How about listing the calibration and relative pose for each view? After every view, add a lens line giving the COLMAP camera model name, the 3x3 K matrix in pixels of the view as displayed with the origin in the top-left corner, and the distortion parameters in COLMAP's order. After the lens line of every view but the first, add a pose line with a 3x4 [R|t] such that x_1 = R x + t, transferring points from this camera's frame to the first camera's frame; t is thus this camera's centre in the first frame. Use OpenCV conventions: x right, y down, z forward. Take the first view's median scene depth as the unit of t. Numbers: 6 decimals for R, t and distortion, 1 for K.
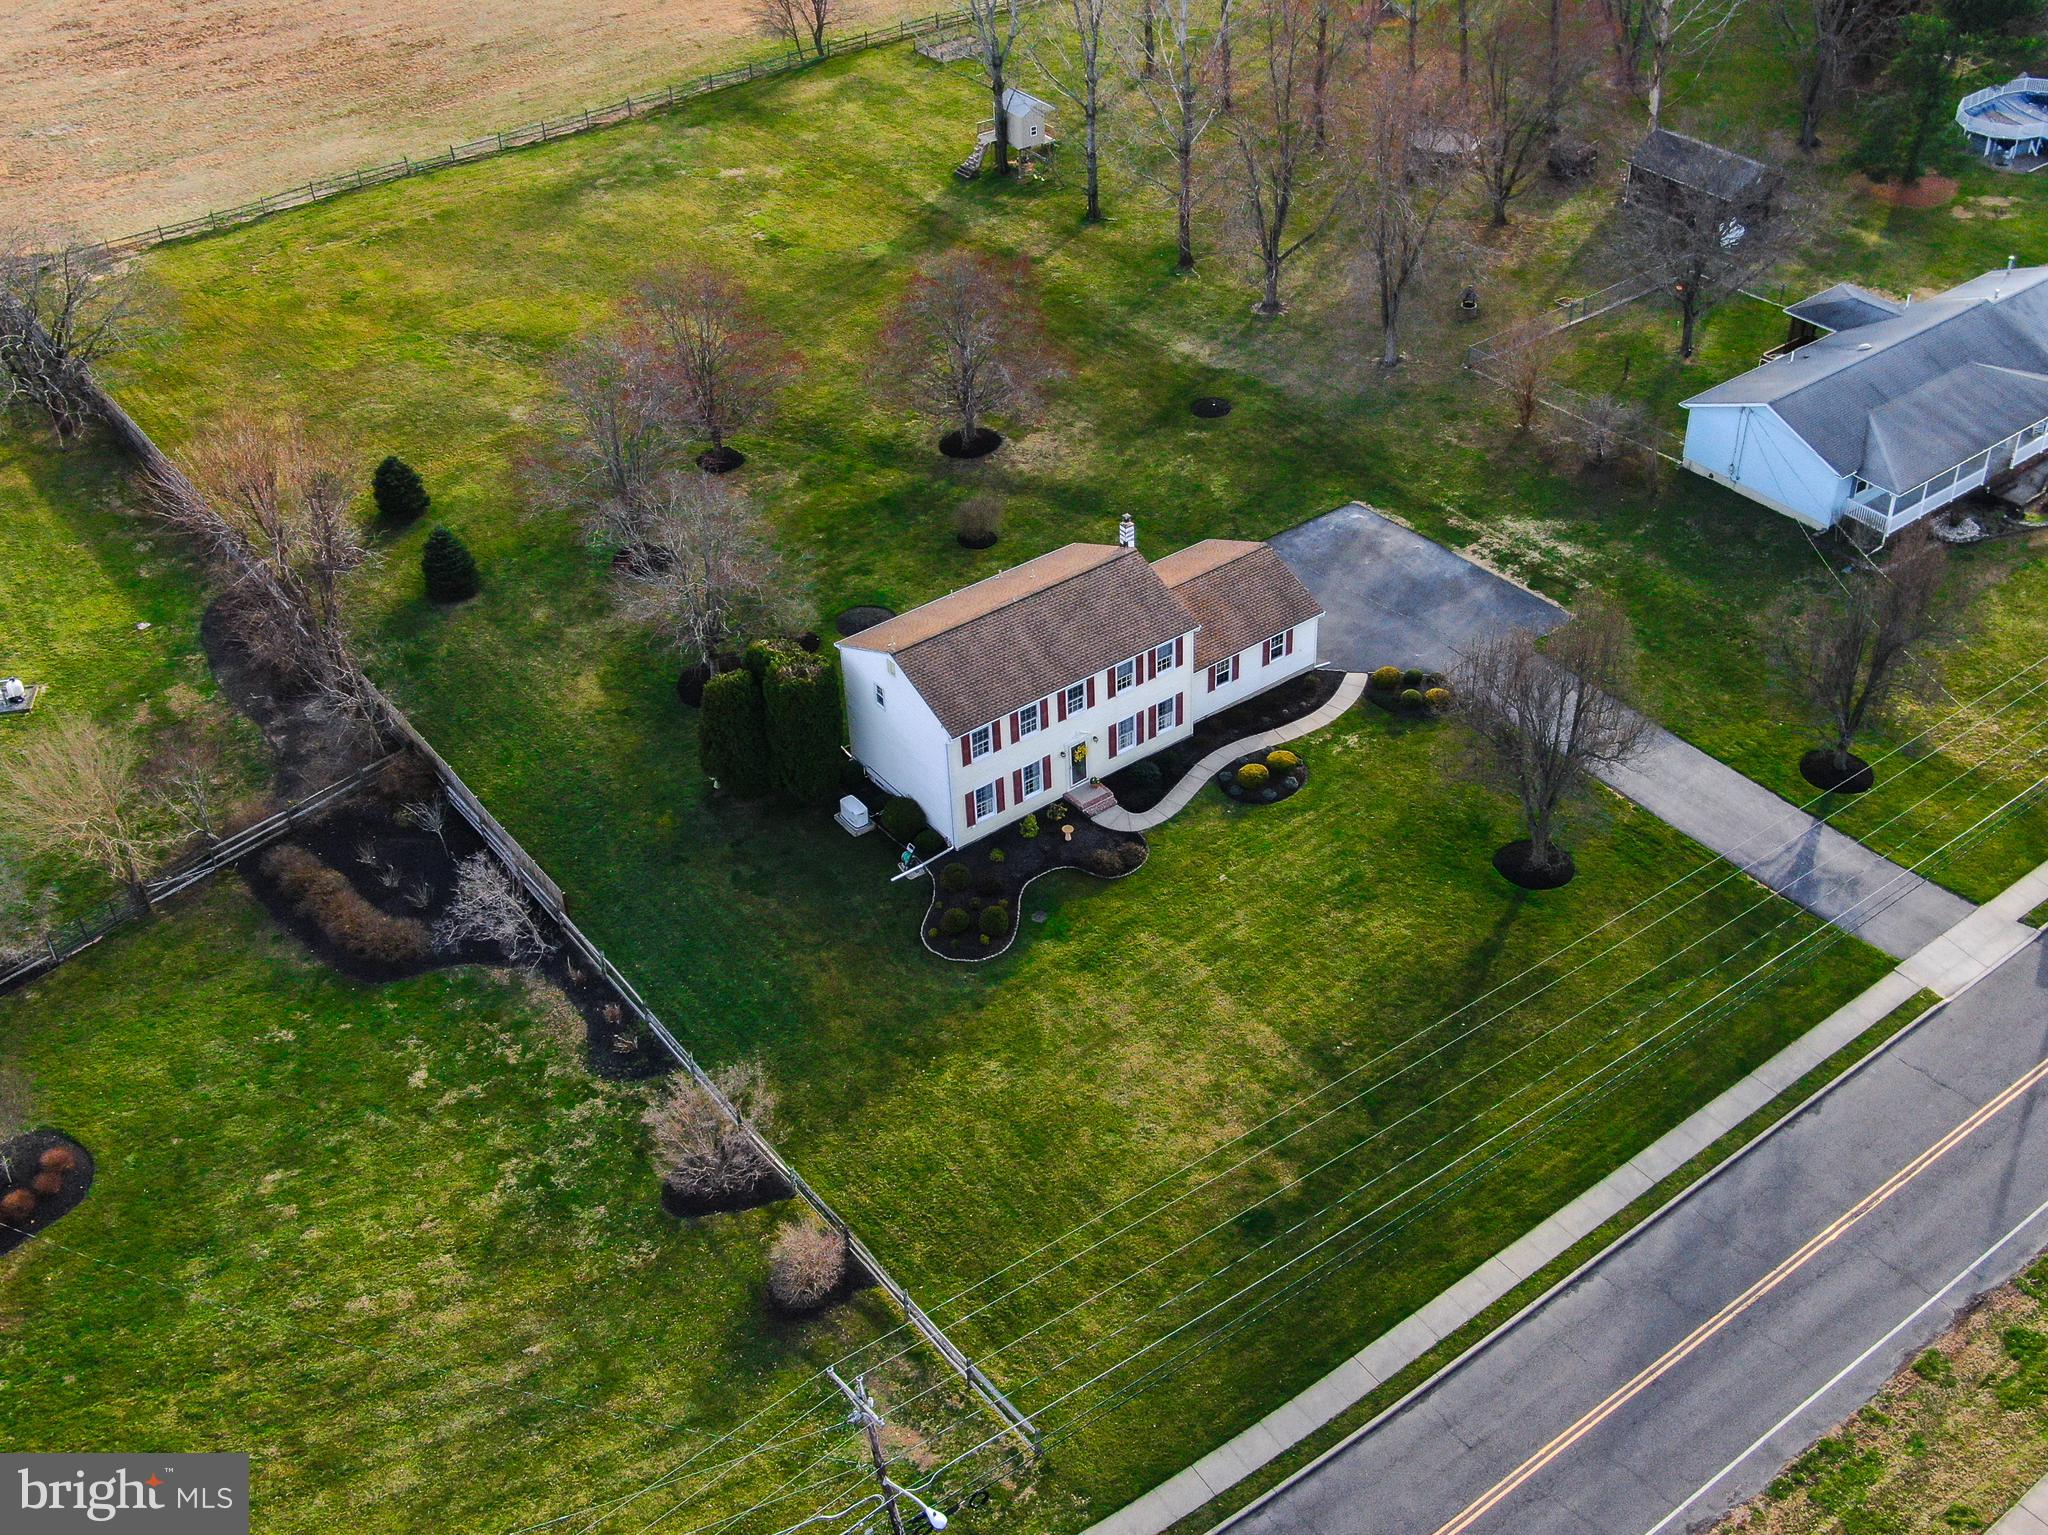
lens RADIAL K [[1998.9, 0, 1024.0], [0, 1998.9, 767.5], [0, 0, 1]] dist [-0.004662, 0.013580]
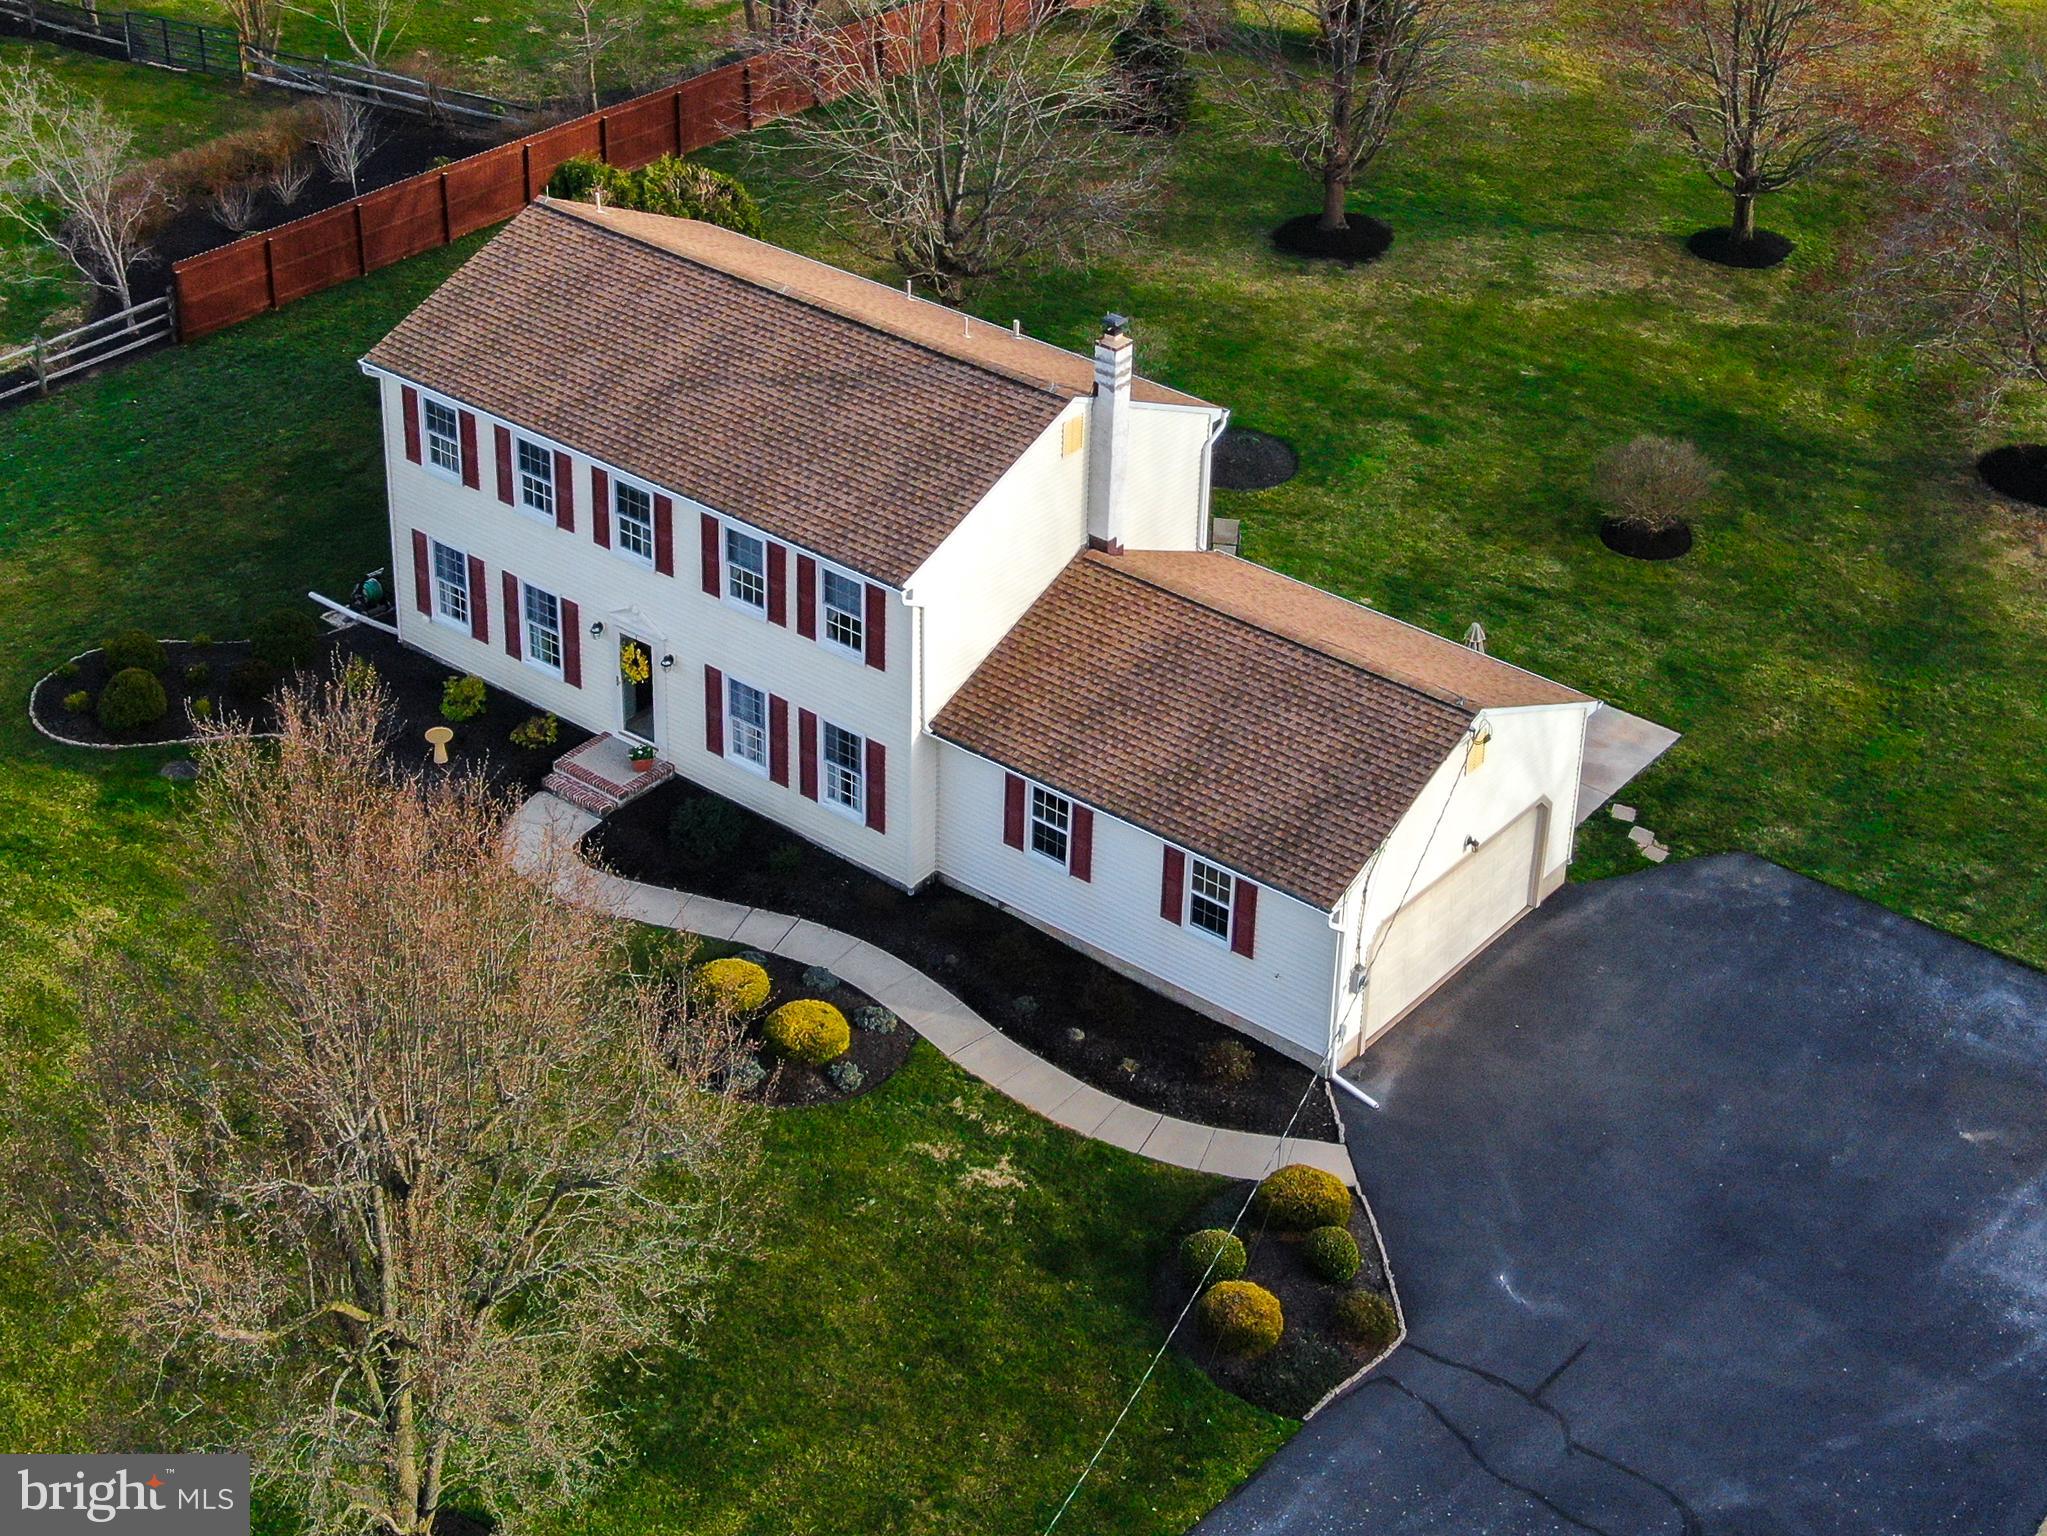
lens RADIAL K [[3029.8, 0, 1202.3], [0, 3029.8, 571.2], [0, 0, 1]] dist [-0.003760, -0.038962]
pose [[0.295357, 0.499060, -0.814680, 0.557863], [-0.625996, 0.745264, 0.229586, -0.236389], [0.721729, 0.442177, 0.532528, 0.736809]]
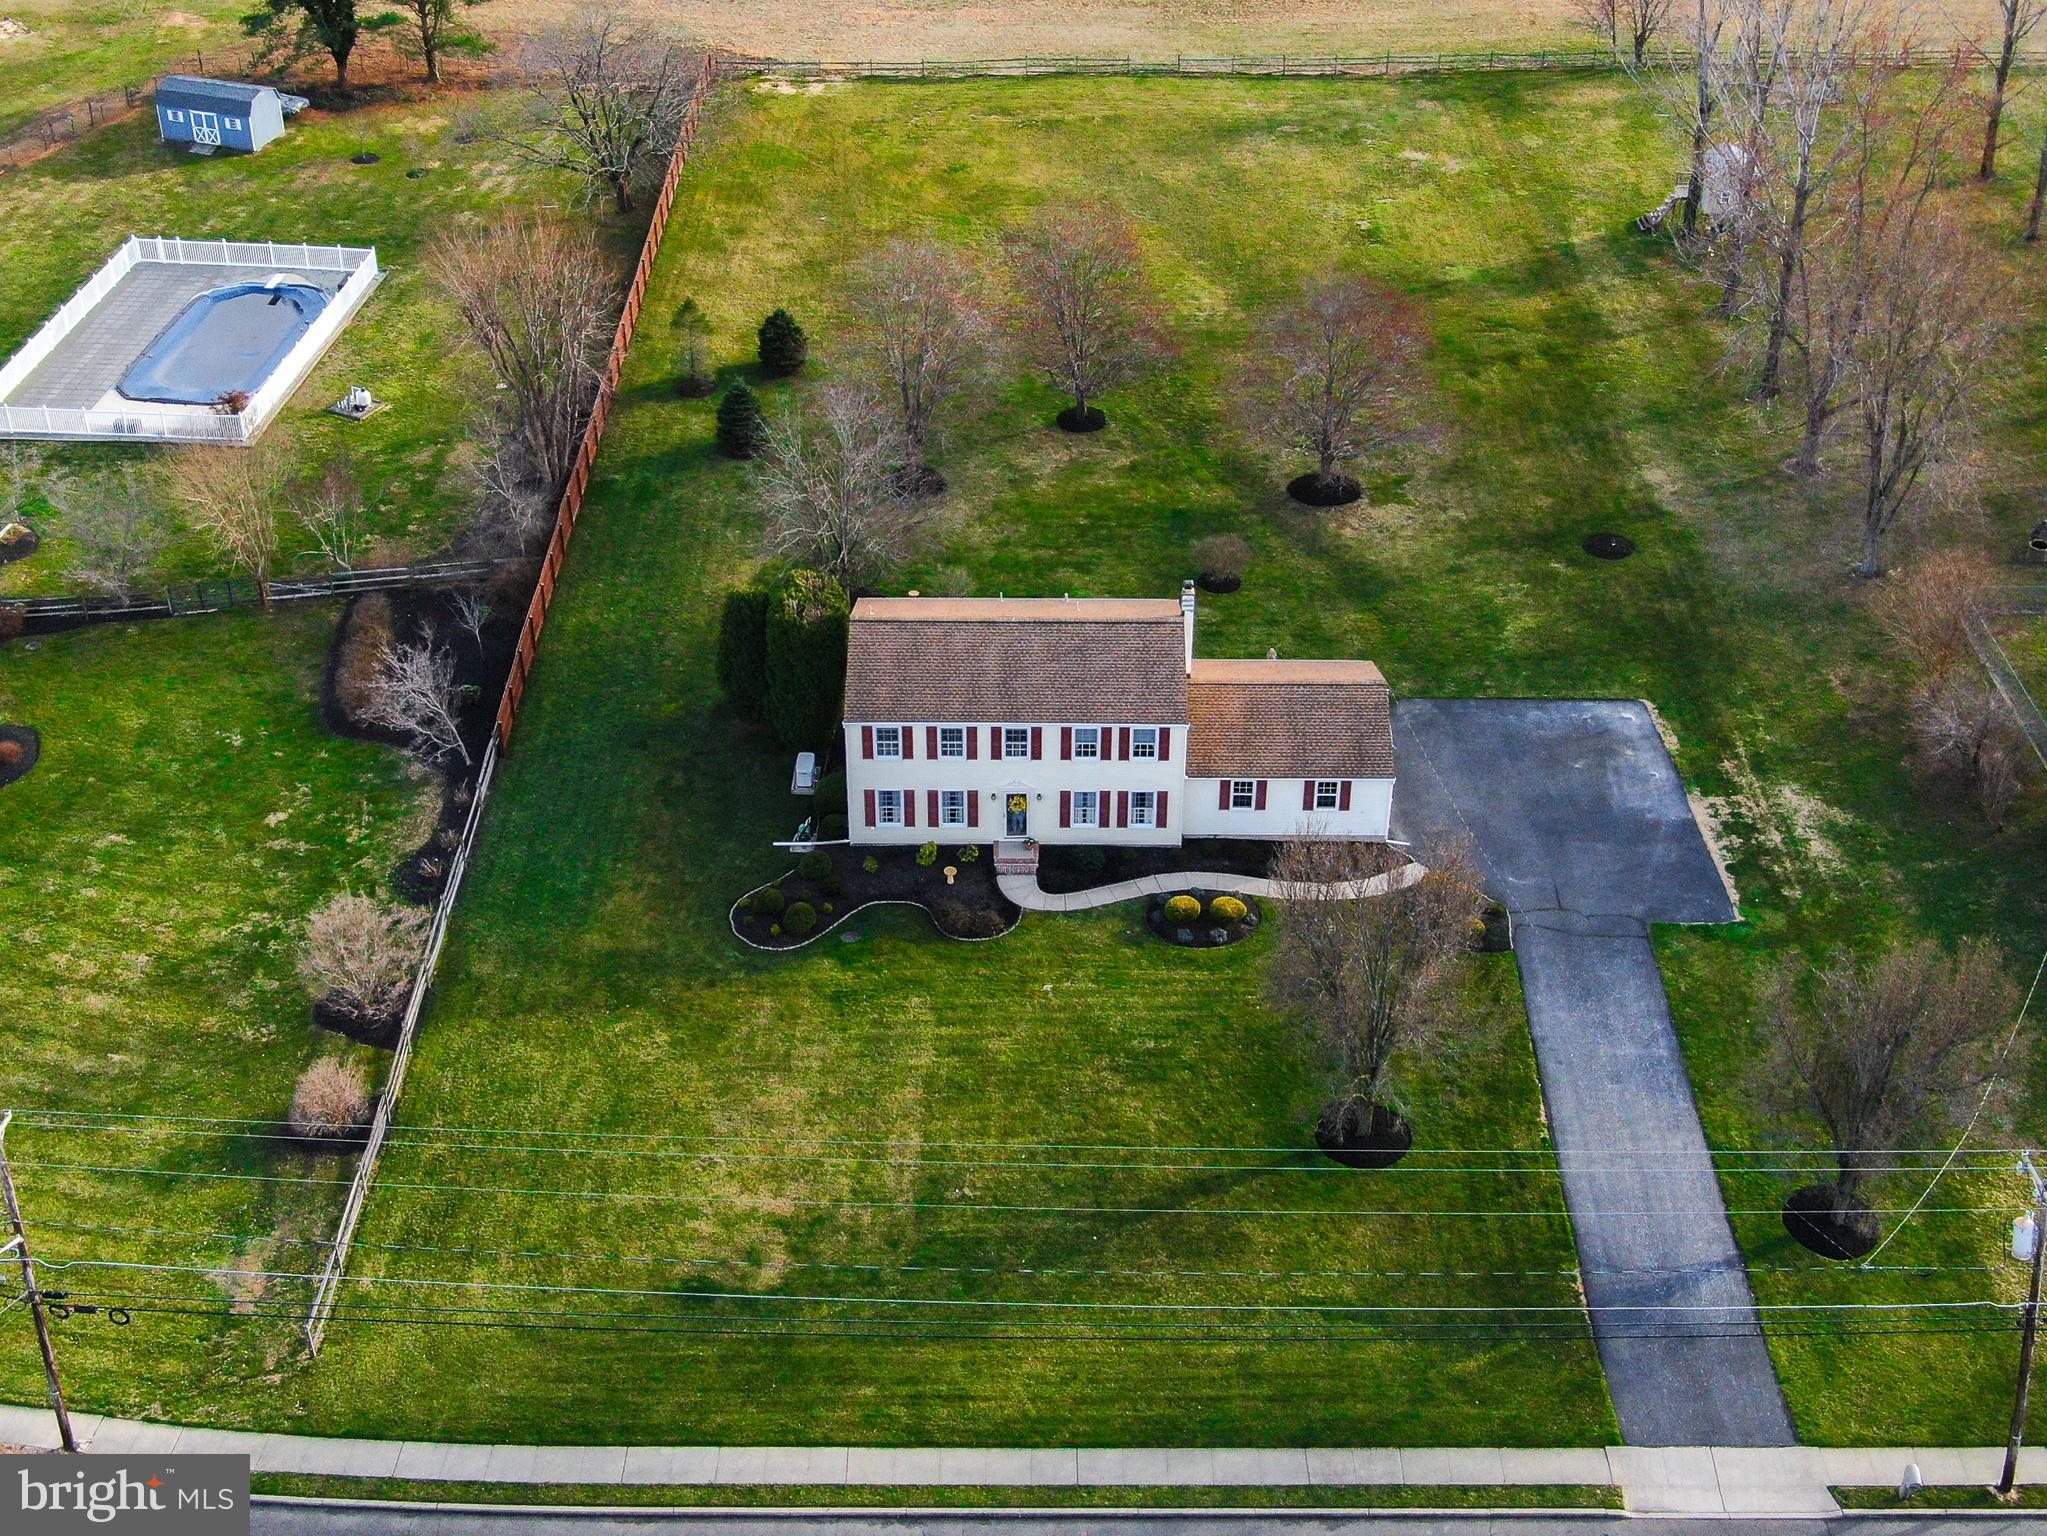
lens RADIAL K [[2270.0, 0, 1023.5], [0, 2270.0, 768.0], [0, 0, 1]] dist [-0.008014, 0.032632]
pose [[0.799607, 0.378172, -0.466492, 0.496375], [-0.386147, 0.918706, 0.082880, -0.107251], [0.459912, 0.113863, 0.880634, 0.099171]]
